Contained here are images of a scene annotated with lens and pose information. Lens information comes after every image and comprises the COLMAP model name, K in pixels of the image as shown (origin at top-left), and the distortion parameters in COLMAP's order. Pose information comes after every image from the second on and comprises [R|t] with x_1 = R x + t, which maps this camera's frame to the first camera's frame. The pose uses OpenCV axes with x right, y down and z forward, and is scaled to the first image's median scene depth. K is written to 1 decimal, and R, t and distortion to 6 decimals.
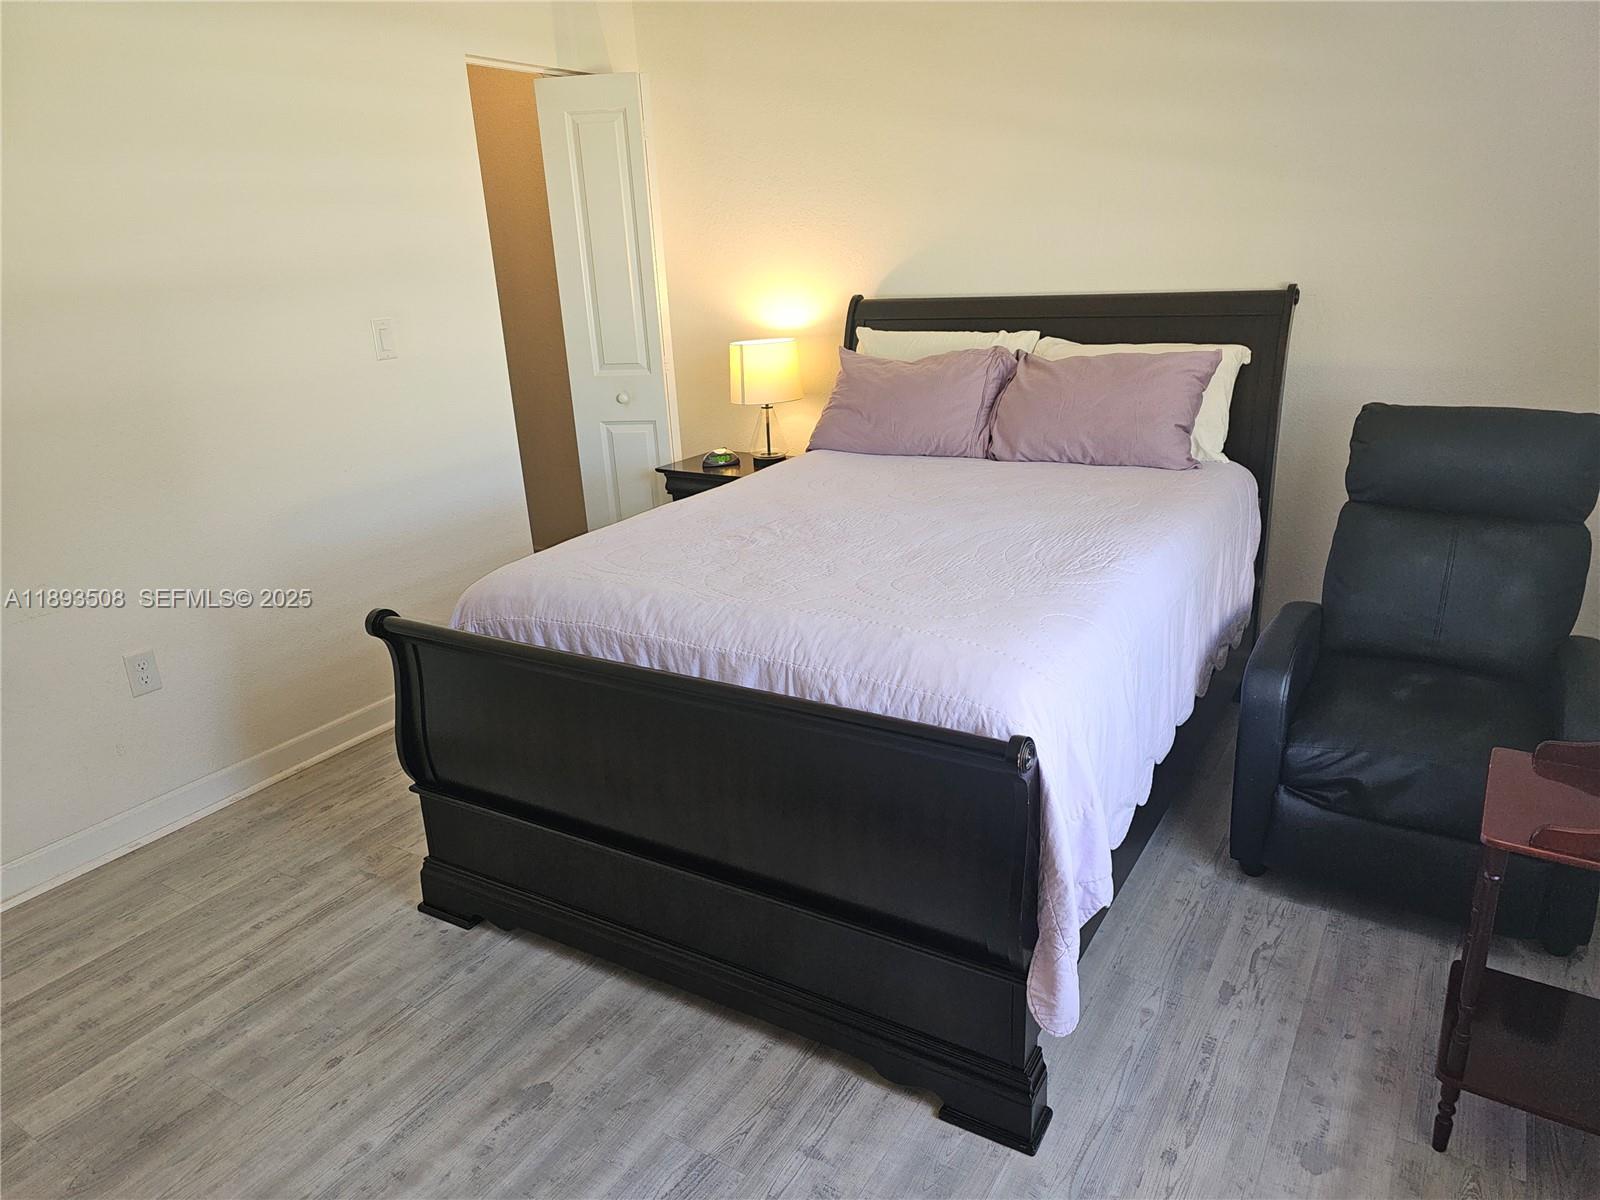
lens RADIAL K [[1077.2, 0, 800.0], [0, 1077.2, 611.1], [0, 0, 1]] dist [0.044034, -0.026537]
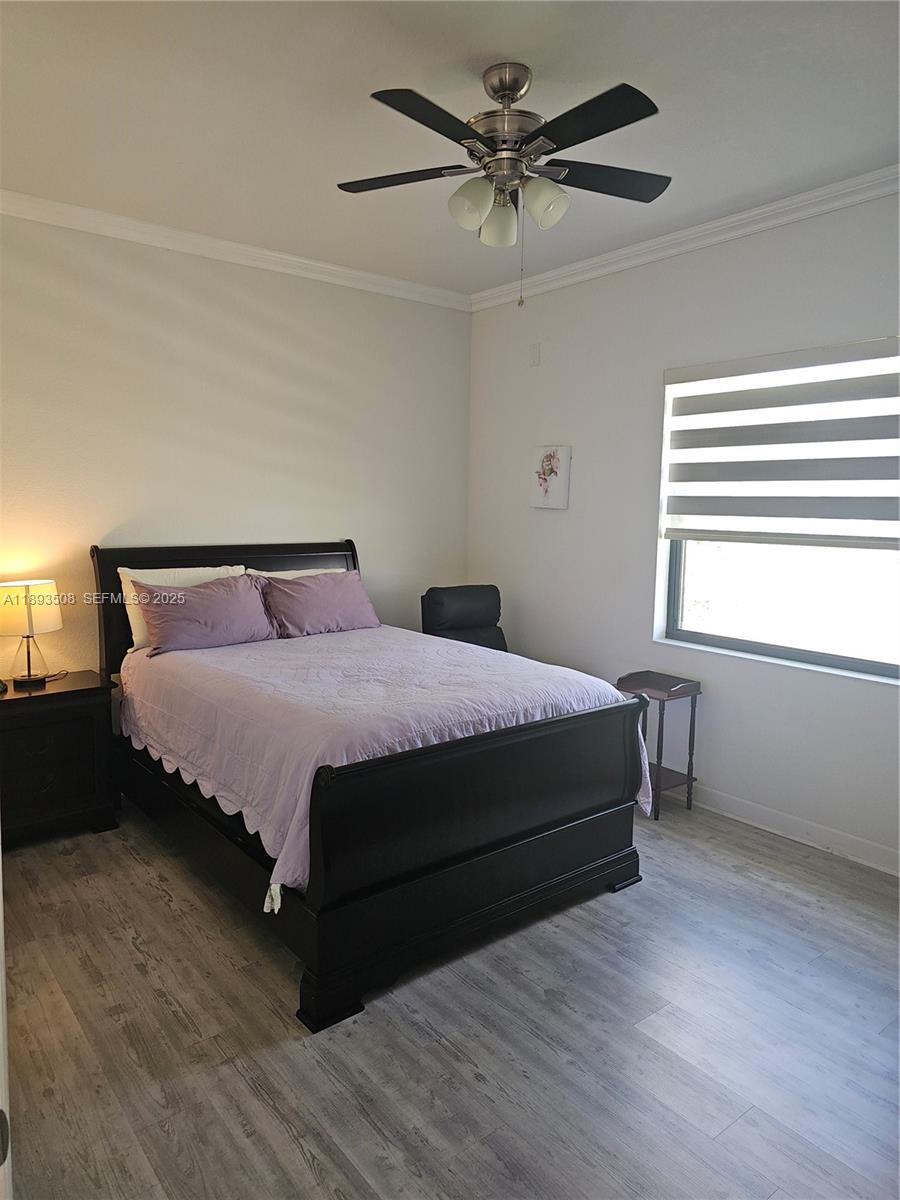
lens RADIAL K [[807.9, 0, 449.4], [0, 807.9, 591.2], [0, 0, 1]] dist [0.044034, -0.026537]
pose [[0.326181, -0.053346, 0.943801, -1.245235], [0.284634, 0.957615, -0.044244, -0.115801], [-0.901437, 0.283069, 0.327539, 0.489613]]
